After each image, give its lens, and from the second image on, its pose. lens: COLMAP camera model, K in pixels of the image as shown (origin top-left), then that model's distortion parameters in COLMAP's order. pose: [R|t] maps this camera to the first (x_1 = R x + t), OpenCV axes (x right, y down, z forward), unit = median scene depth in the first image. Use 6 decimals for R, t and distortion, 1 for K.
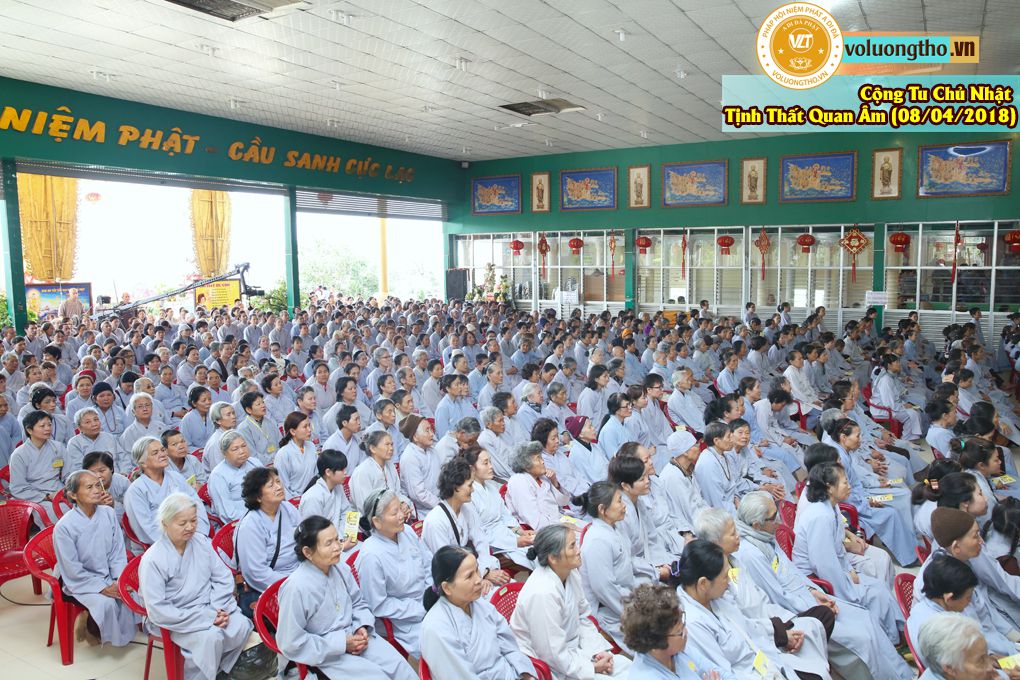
lens RADIAL K [[761.8, 0, 510.0], [0, 761.8, 340.0], [0, 0, 1]] dist [-0.093085, 0.099517]
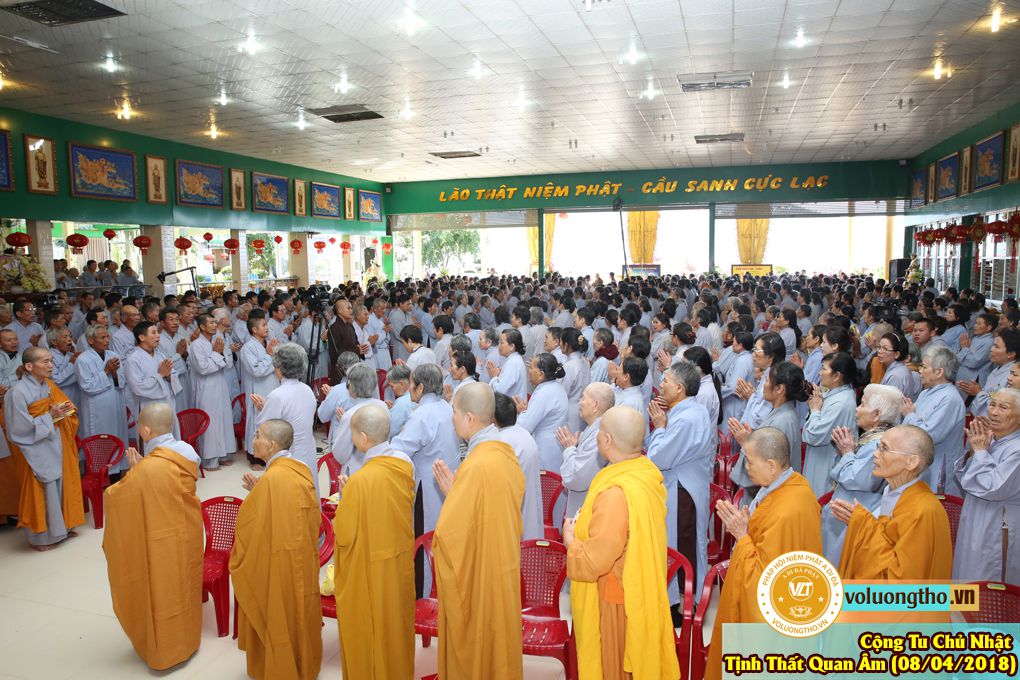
lens RADIAL K [[698.3, 0, 510.0], [0, 698.3, 340.0], [0, 0, 1]] dist [-0.111445, 0.092218]
pose [[0.232601, 0.114399, -0.965821, 1.016337], [-0.087701, 0.991480, 0.096317, -0.031150], [0.968610, 0.062300, 0.240652, 0.314912]]
